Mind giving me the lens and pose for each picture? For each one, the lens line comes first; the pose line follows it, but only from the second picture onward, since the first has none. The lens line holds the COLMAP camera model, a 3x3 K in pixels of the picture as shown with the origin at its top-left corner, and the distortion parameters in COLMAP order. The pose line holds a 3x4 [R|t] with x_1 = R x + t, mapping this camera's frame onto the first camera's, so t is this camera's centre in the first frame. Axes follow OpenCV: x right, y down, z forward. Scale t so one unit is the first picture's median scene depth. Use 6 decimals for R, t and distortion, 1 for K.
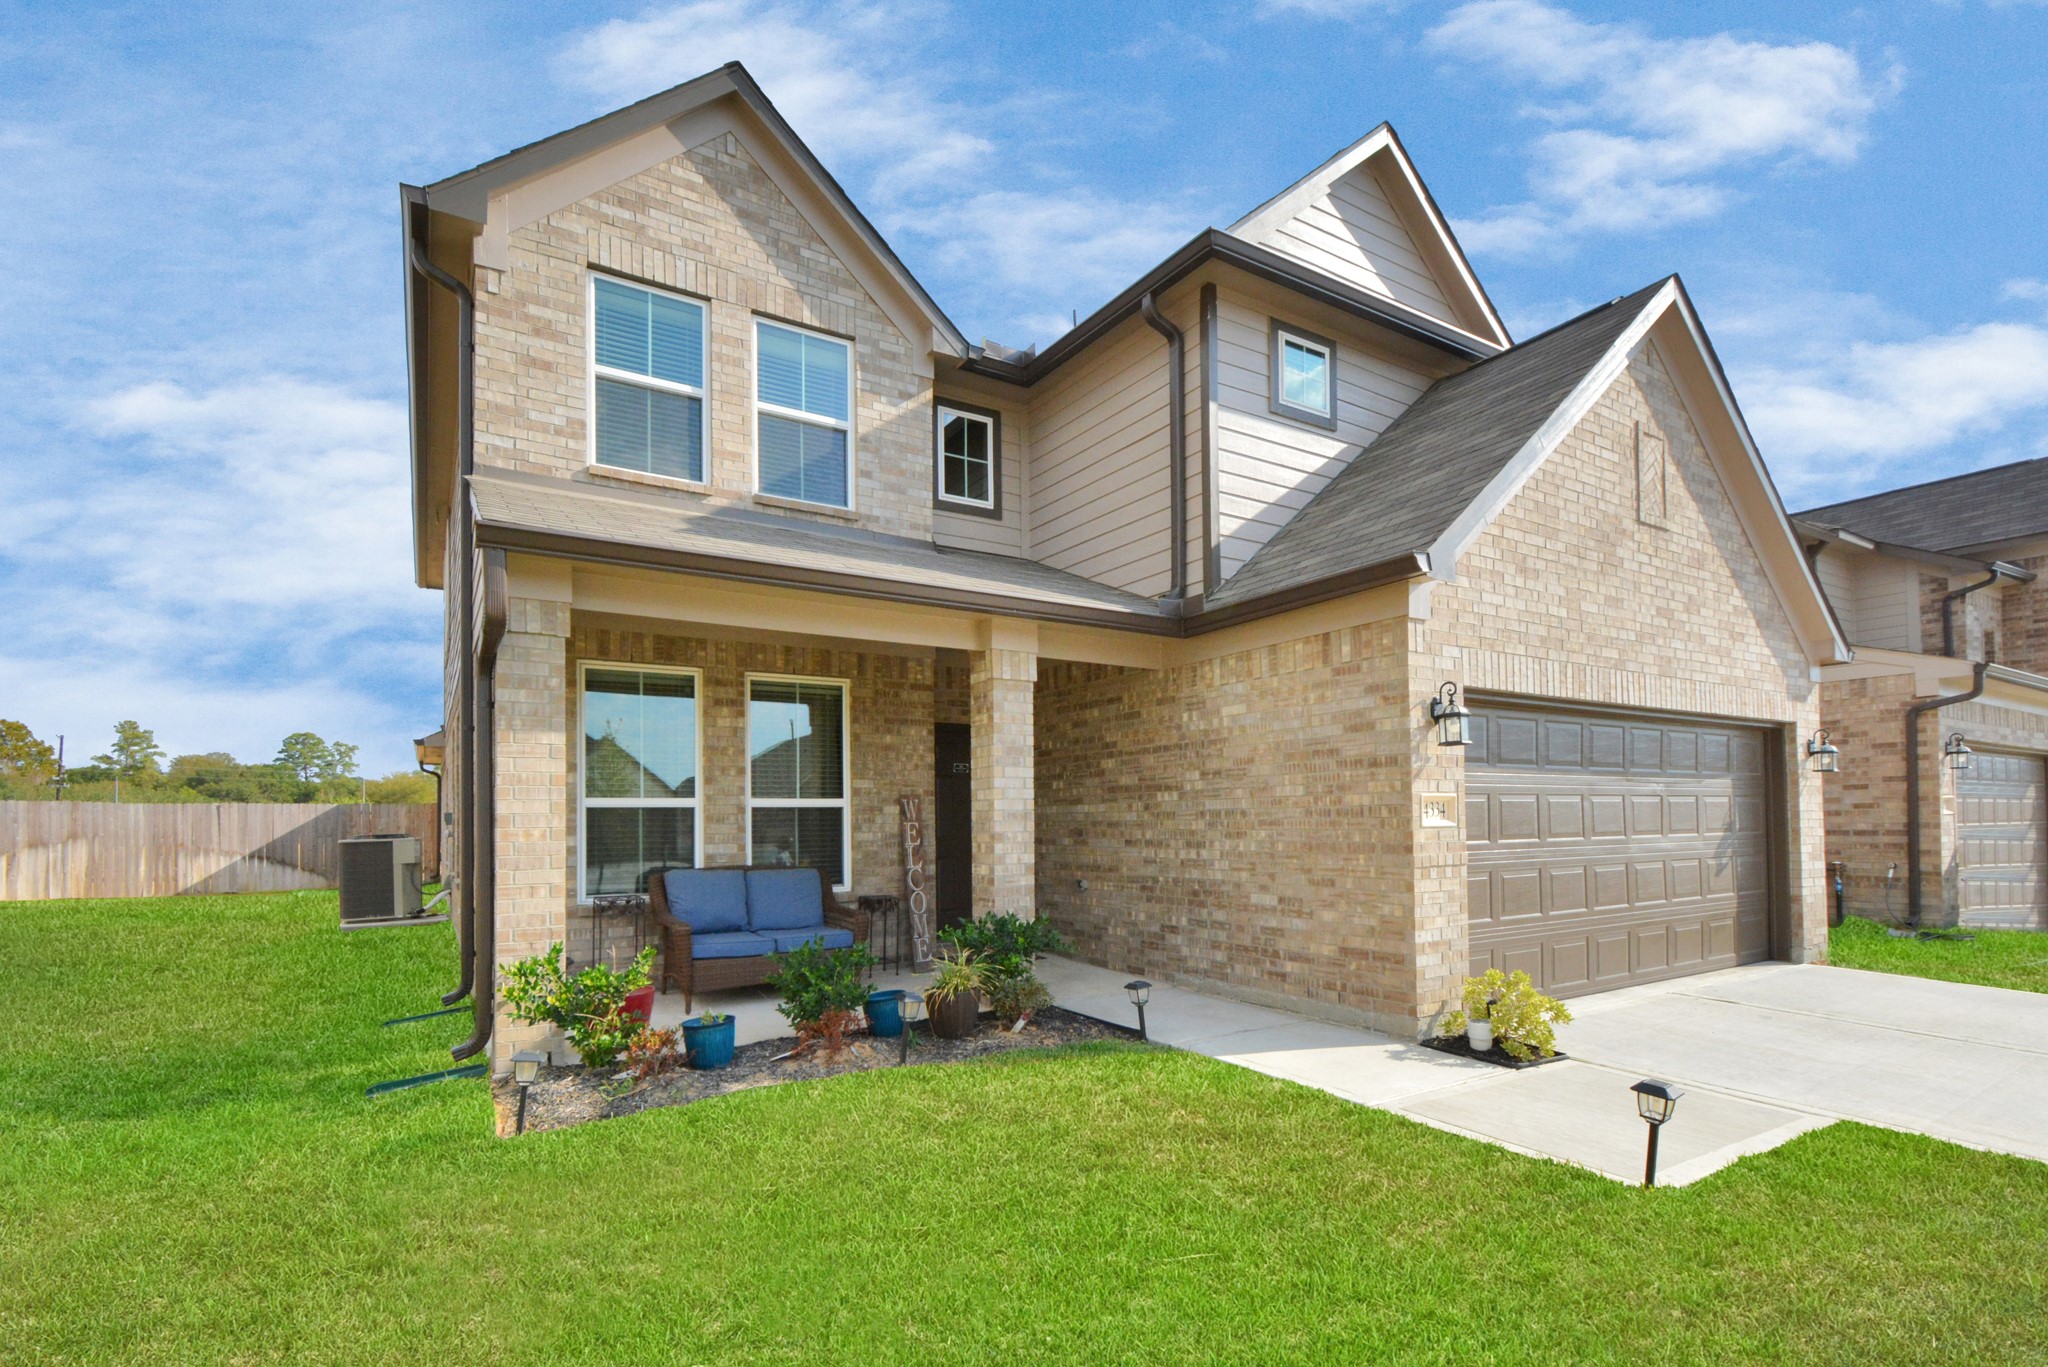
lens RADIAL K [[940.5, 0, 1039.3], [0, 940.5, 803.7], [0, 0, 1]] dist [0.010792, -0.000404]
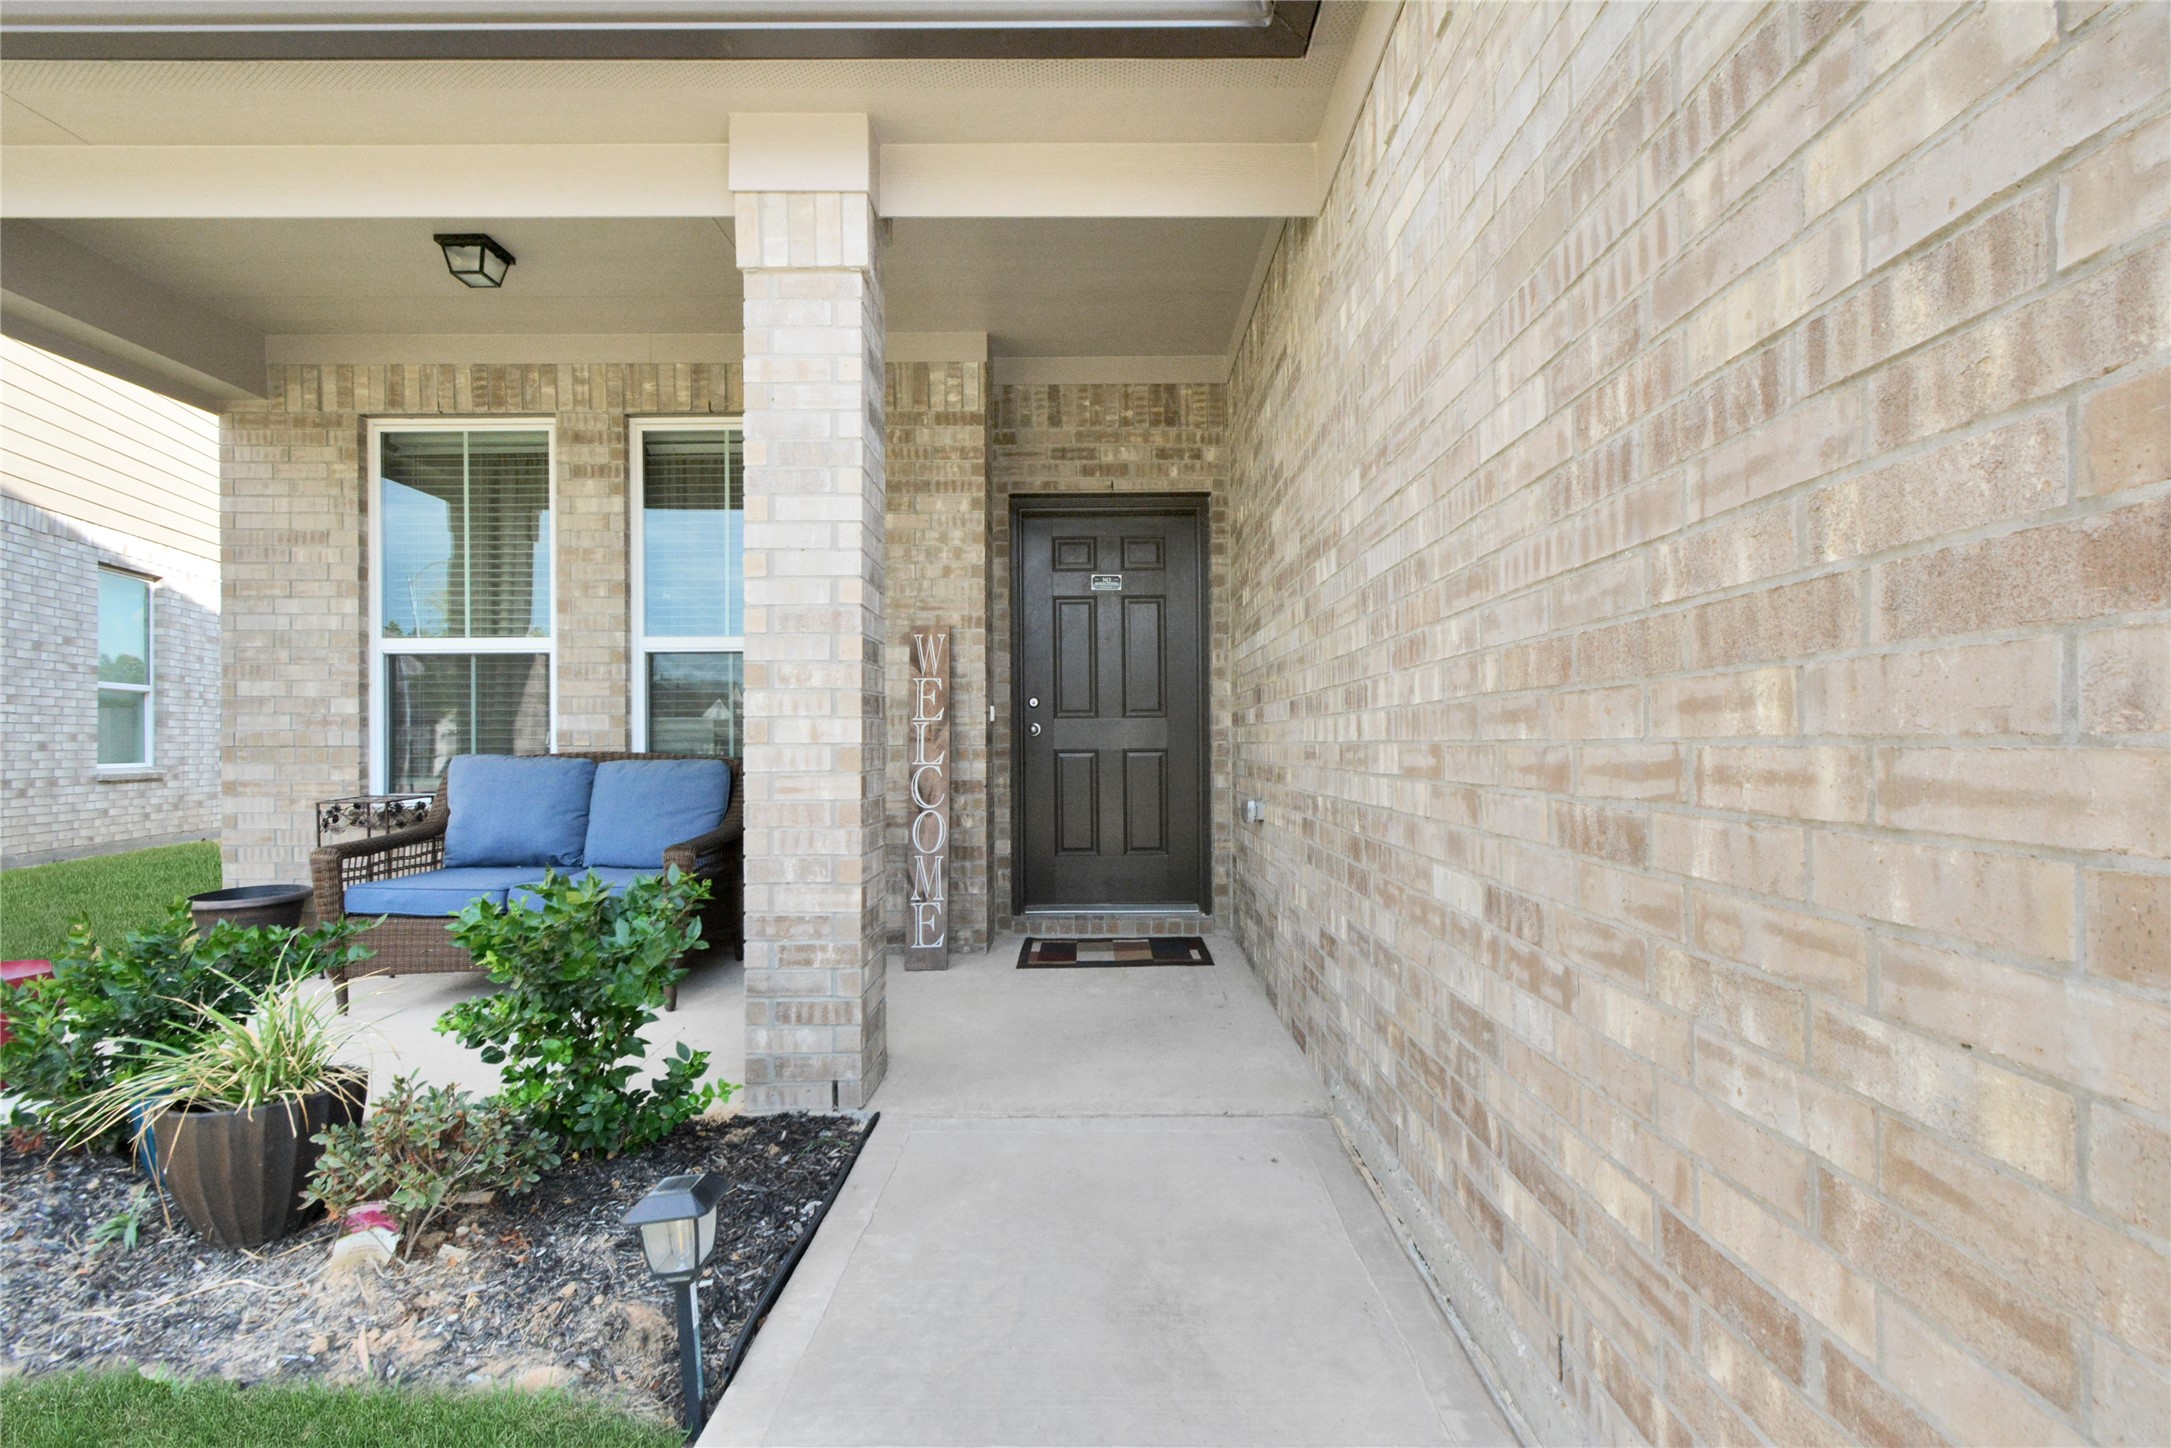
lens RADIAL K [[997.0, 0, 1114.4], [0, 997.0, 737.7], [0, 0, 1]] dist [0.010792, -0.000404]
pose [[0.842876, 0.002414, -0.538103, 0.282805], [0.007048, 0.999855, 0.015525, 0.051619], [0.538062, -0.016878, 0.842736, 0.671191]]
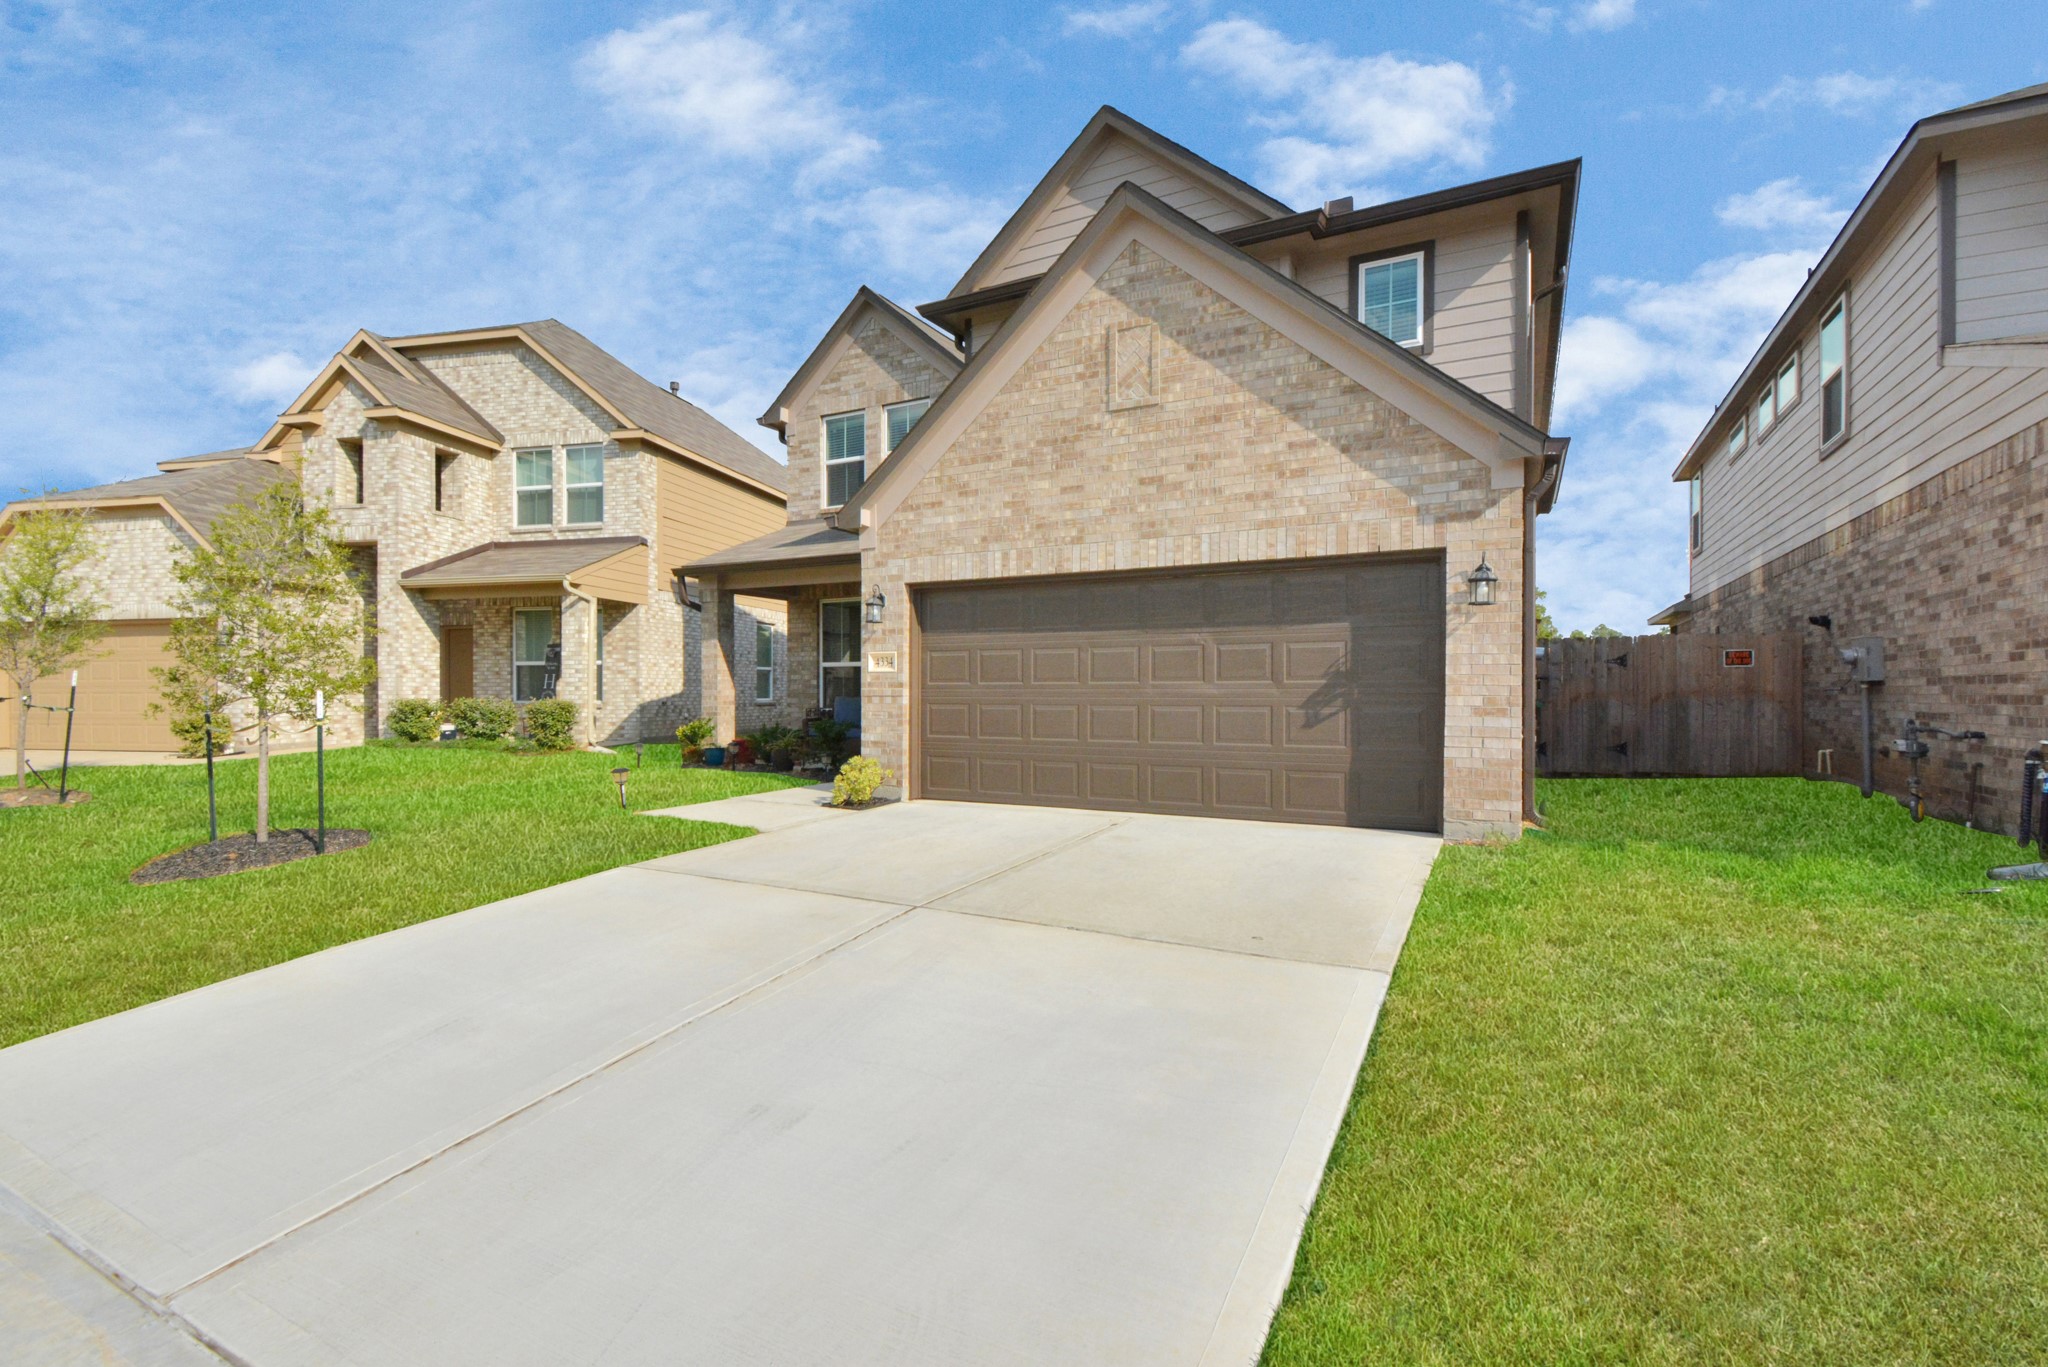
lens RADIAL K [[940.5, 0, 1029.0], [0, 940.5, 684.6], [0, 0, 1]] dist [0.010792, -0.000404]
pose [[0.487828, 0.005897, -0.872920, 1.590260], [0.008987, 0.999890, 0.011776, 0.023854], [0.872893, -0.013590, 0.487722, 0.339990]]
